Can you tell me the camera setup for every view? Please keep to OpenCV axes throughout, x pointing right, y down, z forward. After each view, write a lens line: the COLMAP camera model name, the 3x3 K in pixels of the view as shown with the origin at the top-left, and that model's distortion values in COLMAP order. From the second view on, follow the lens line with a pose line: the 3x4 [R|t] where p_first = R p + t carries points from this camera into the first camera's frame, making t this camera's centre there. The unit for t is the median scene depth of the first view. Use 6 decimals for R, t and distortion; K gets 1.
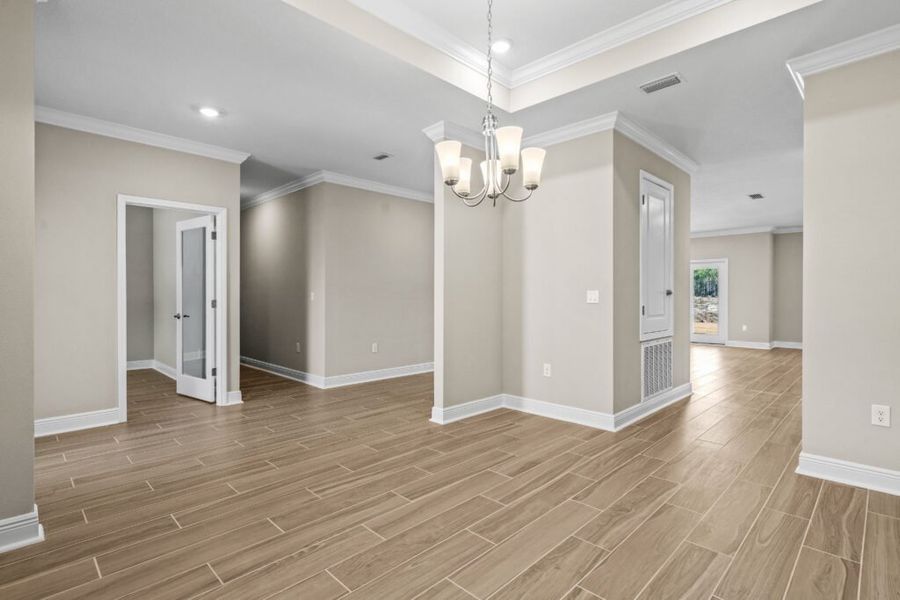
lens RADIAL K [[429.1, 0, 450.0], [0, 429.1, 300.0], [0, 0, 1]] dist [-0.001496, 0.000146]
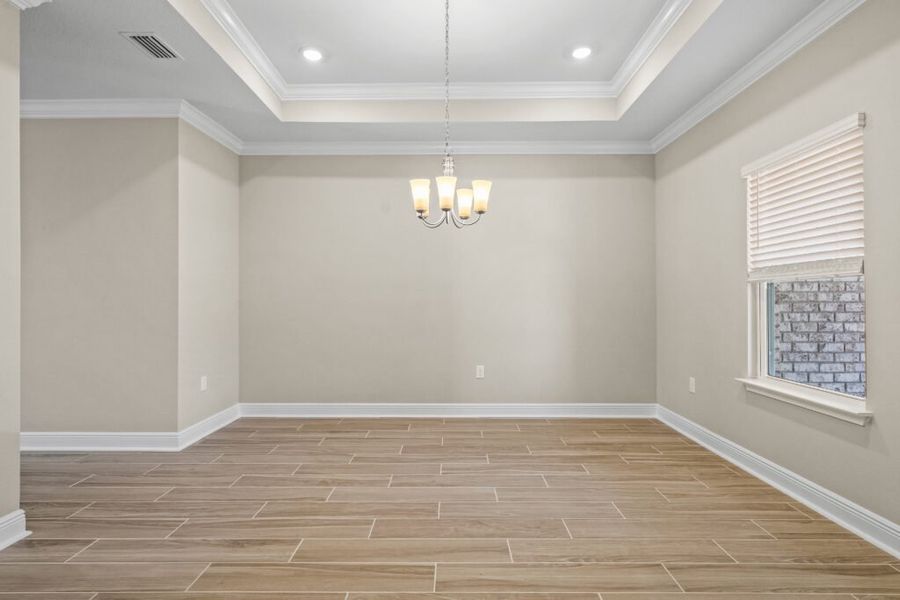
lens RADIAL K [[450.3, 0, 451.6], [0, 450.3, 296.9], [0, 0, 1]] dist [0.002000, 0.000652]
pose [[-0.703116, 0.006815, 0.711043, -0.702086], [0.008248, 0.999965, -0.001428, -0.012470], [-0.711028, 0.004860, -0.703147, 1.574113]]
